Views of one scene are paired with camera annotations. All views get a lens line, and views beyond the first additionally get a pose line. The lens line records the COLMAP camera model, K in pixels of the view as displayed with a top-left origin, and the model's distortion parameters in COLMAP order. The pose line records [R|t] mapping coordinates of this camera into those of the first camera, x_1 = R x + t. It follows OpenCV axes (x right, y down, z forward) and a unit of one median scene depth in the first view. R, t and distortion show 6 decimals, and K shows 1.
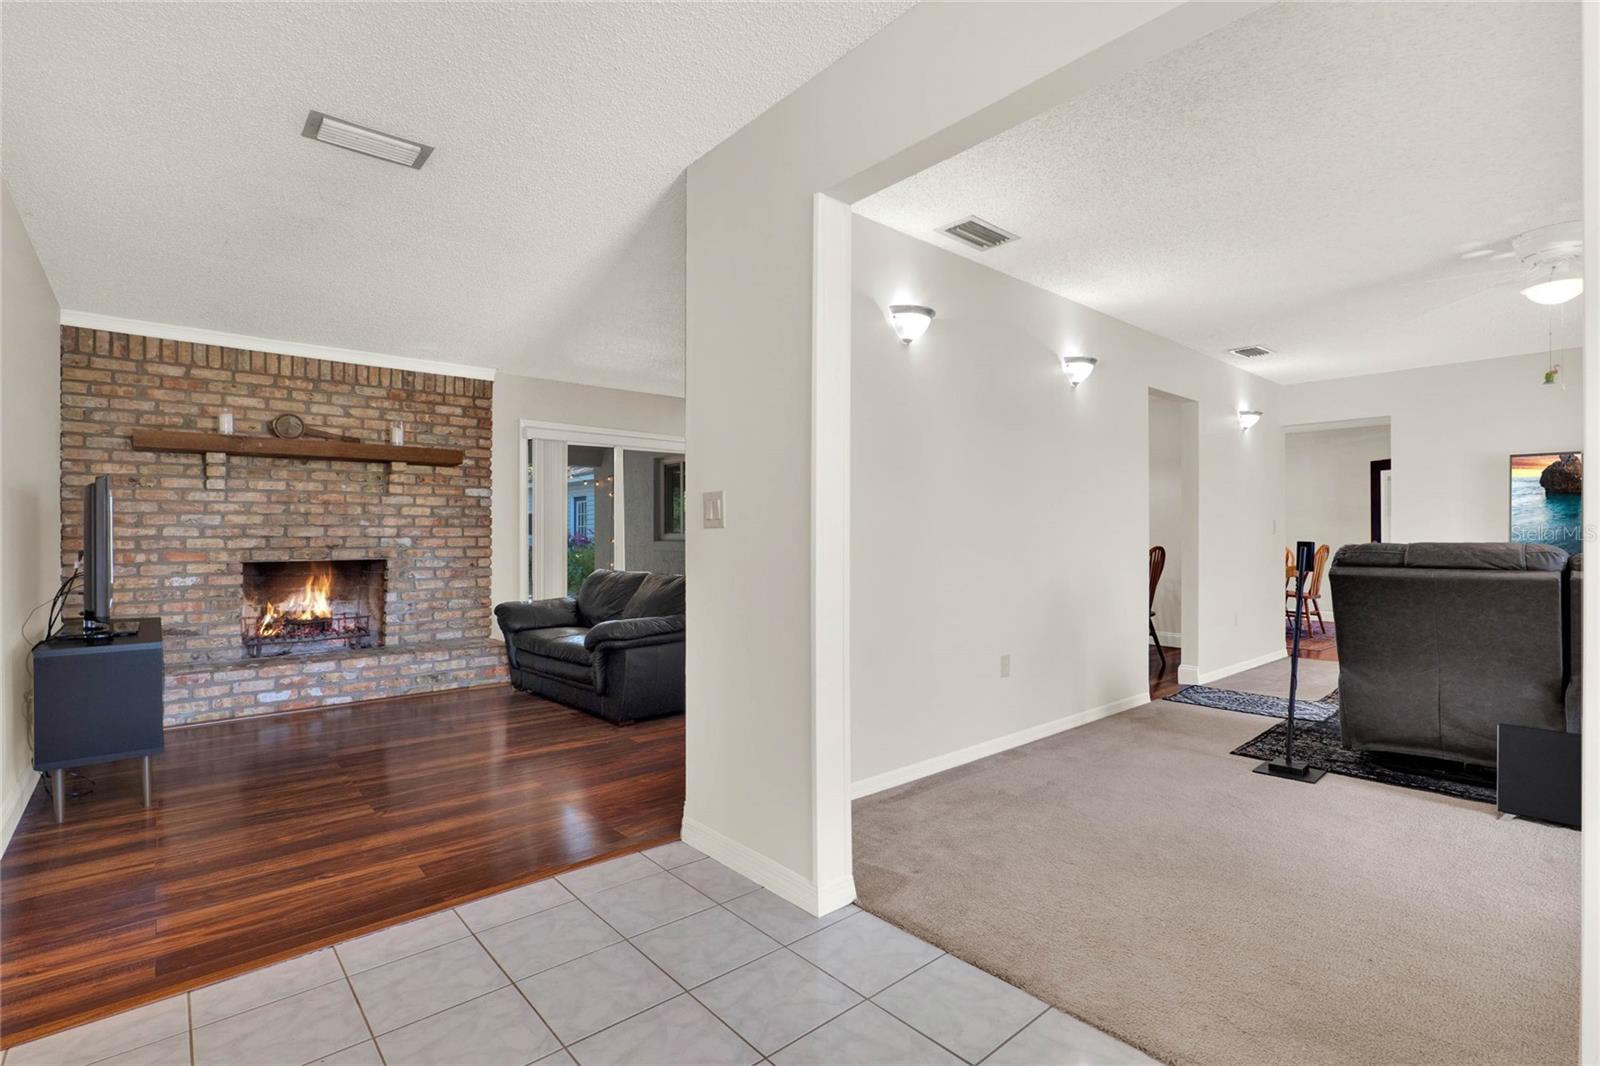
lens RADIAL K [[748.5, 0, 803.6], [0, 748.5, 532.2], [0, 0, 1]] dist [-0.025944, 0.006295]
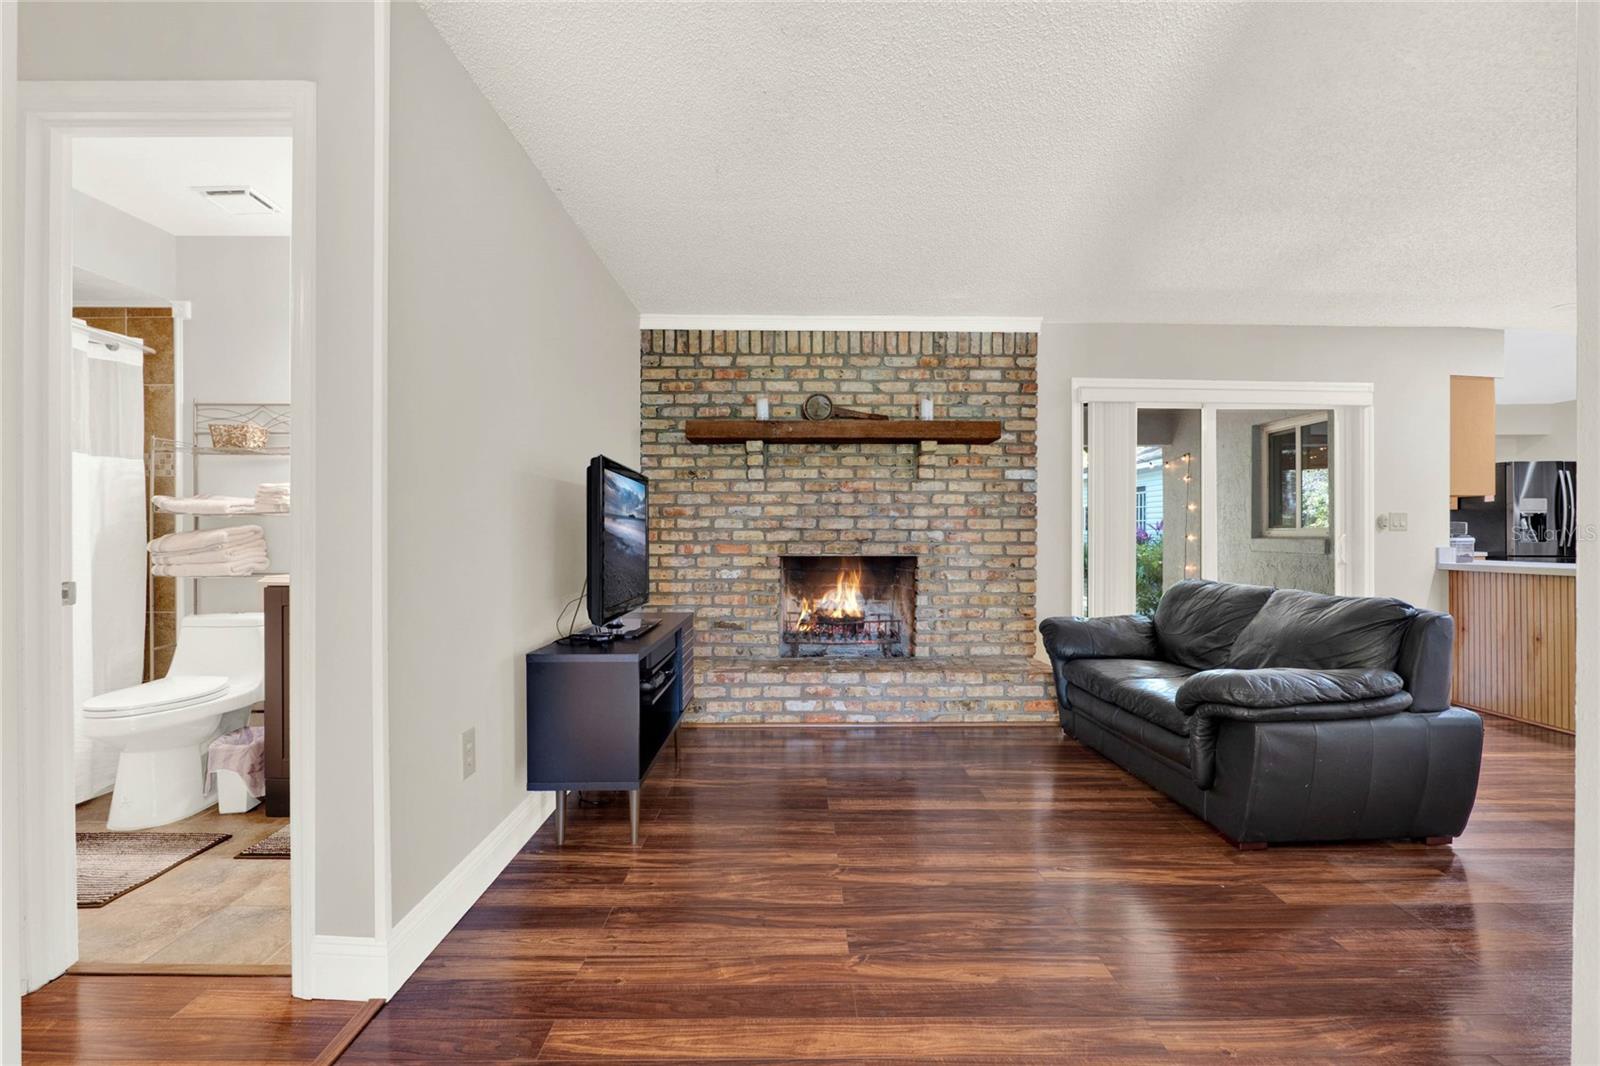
lens RADIAL K [[748.5, 0, 808.3], [0, 748.5, 526.9], [0, 0, 1]] dist [-0.025944, 0.006295]
pose [[0.764955, -0.000291, -0.644084, -0.111618], [-0.001042, 0.999998, -0.001689, 0.005143], [0.644083, 0.001963, 0.764953, 0.283772]]
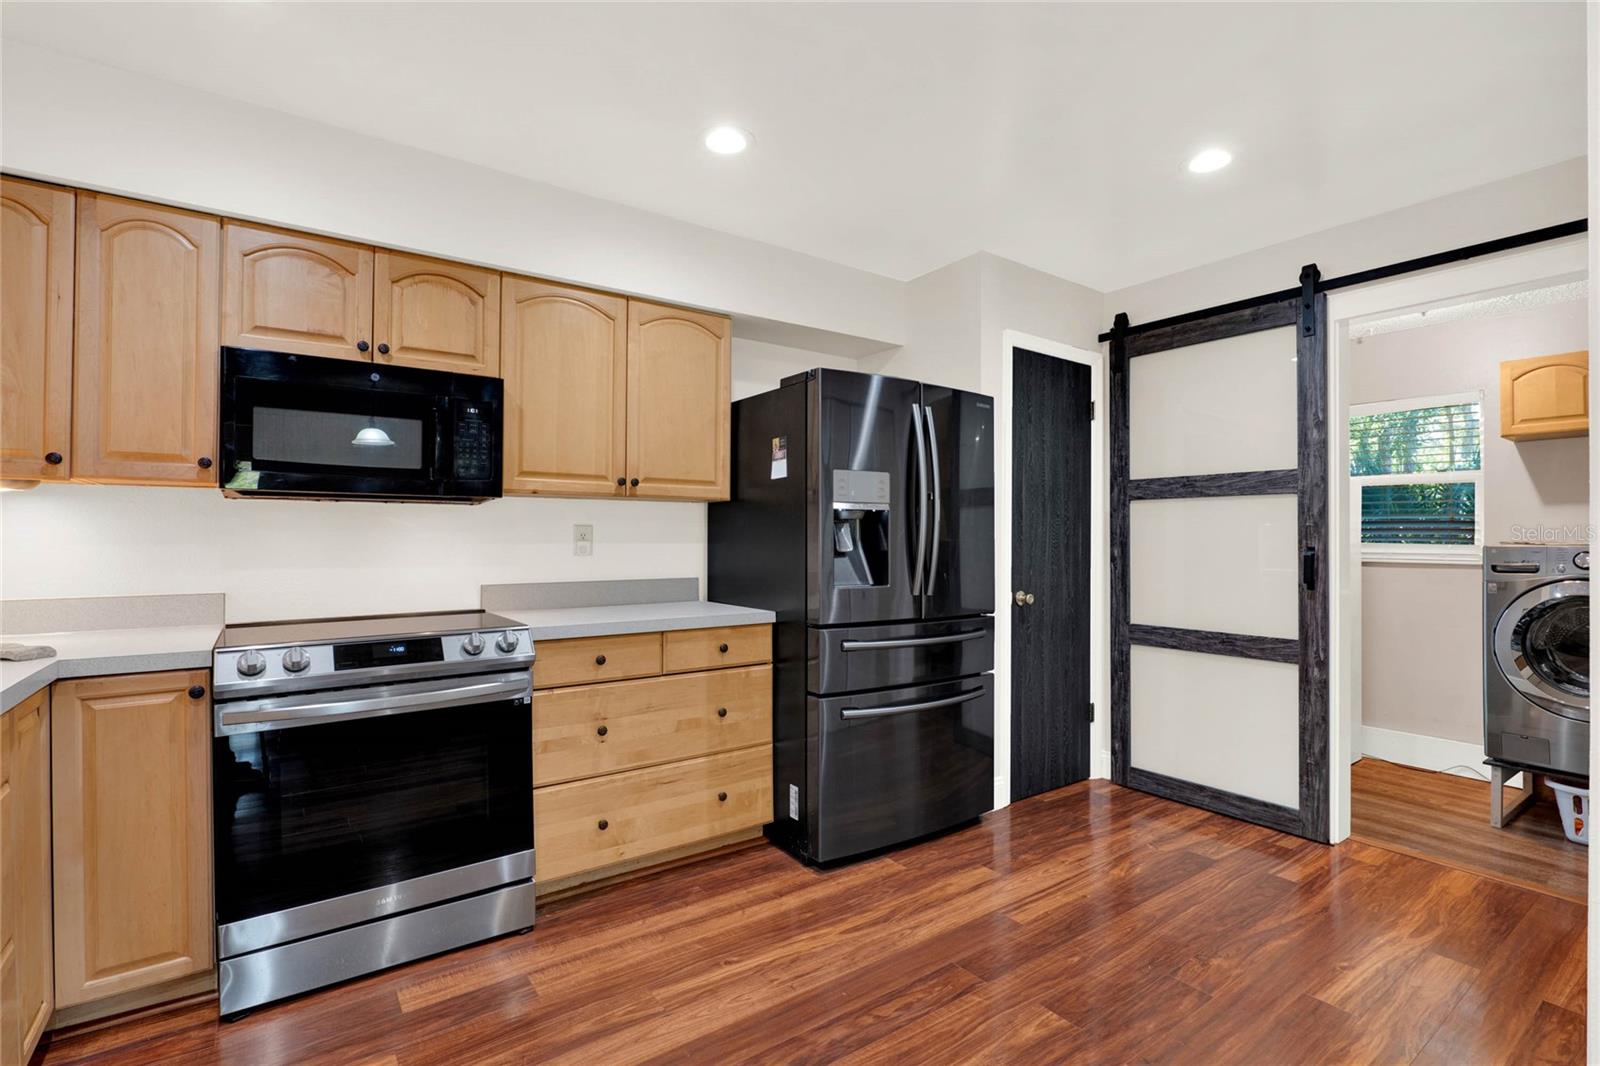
lens RADIAL K [[748.5, 0, 815.4], [0, 748.5, 531.6], [0, 0, 1]] dist [-0.025944, 0.006295]
pose [[0.998108, 0.006146, -0.061173, 0.045492], [-0.006335, 0.999976, -0.002891, -0.007951], [0.061154, 0.003273, 0.998123, 1.710835]]
